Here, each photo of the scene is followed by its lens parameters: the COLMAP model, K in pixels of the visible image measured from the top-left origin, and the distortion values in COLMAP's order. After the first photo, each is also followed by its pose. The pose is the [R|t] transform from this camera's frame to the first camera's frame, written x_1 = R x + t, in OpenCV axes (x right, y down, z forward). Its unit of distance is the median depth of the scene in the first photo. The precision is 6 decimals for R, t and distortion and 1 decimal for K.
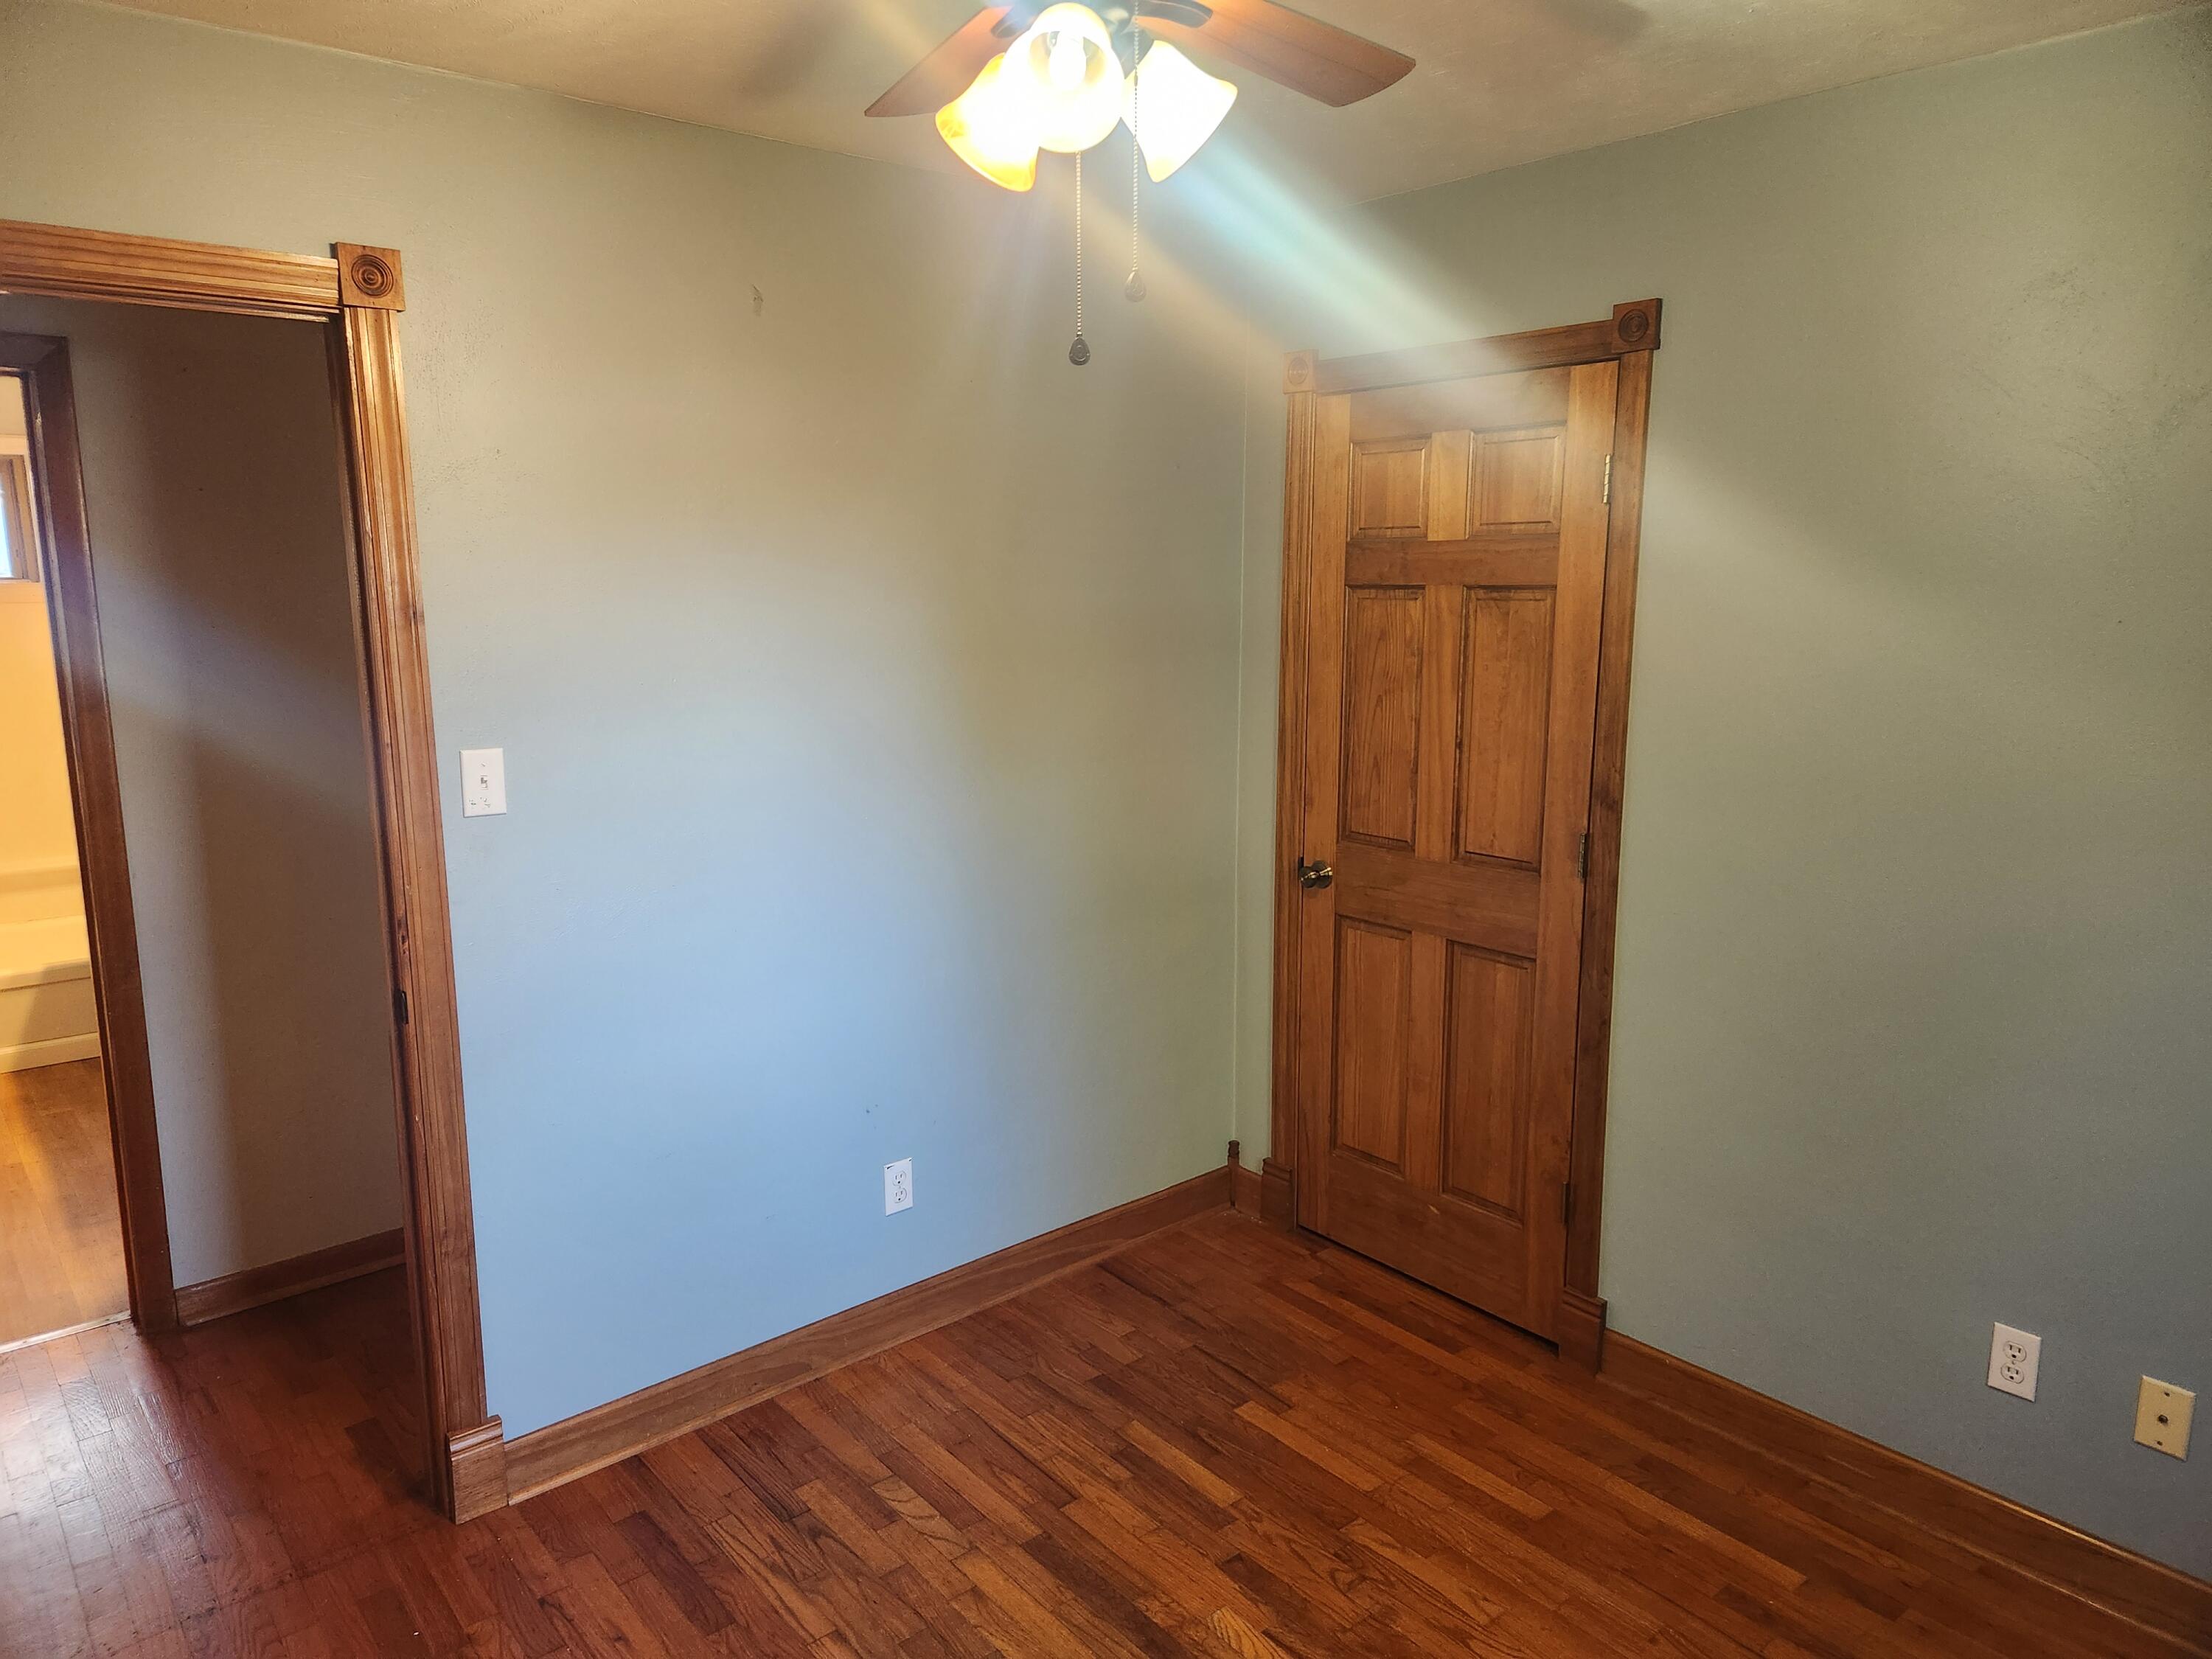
lens RADIAL K [[1479.7, 0, 1085.5], [0, 1479.7, 825.5], [0, 0, 1]] dist [0.078489, -0.064801]
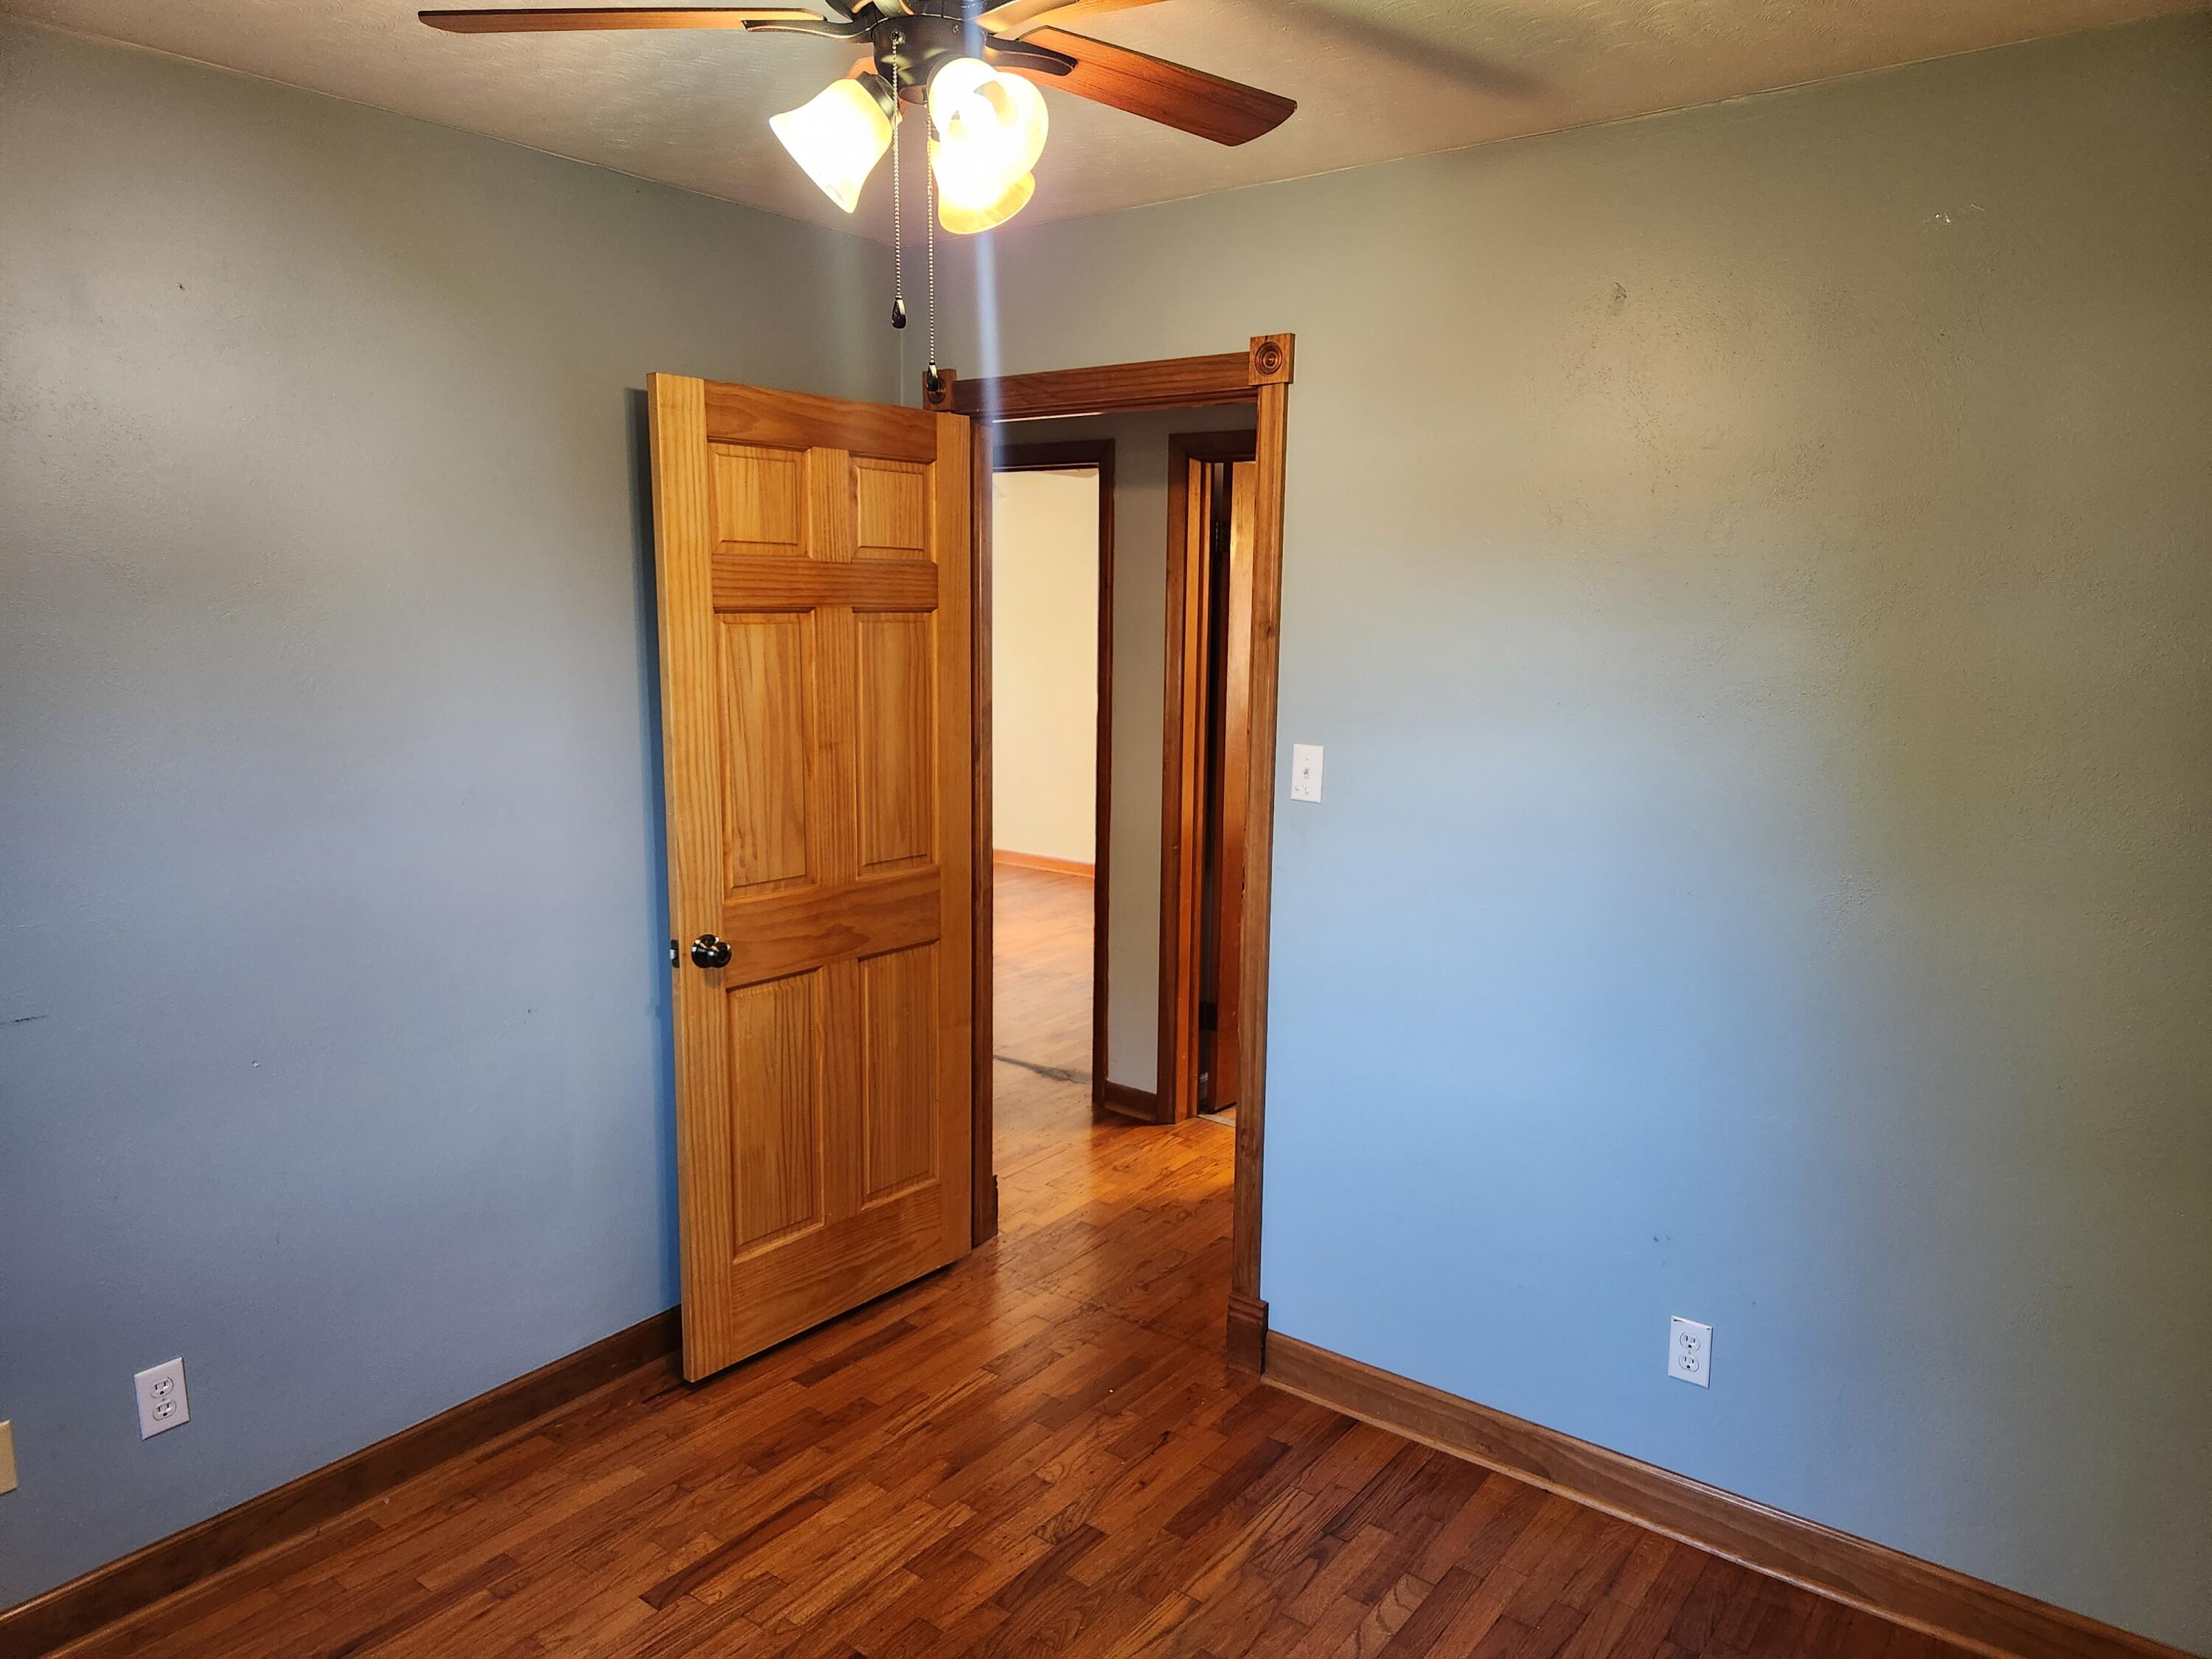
lens RADIAL K [[1479.7, 0, 1085.5], [0, 1479.7, 825.5], [0, 0, 1]] dist [0.078489, -0.064801]
pose [[0.240347, 0.173130, -0.955123, 0.668189], [-0.187605, 0.973698, 0.129288, -0.105455], [0.952385, 0.148112, 0.266506, 0.520932]]
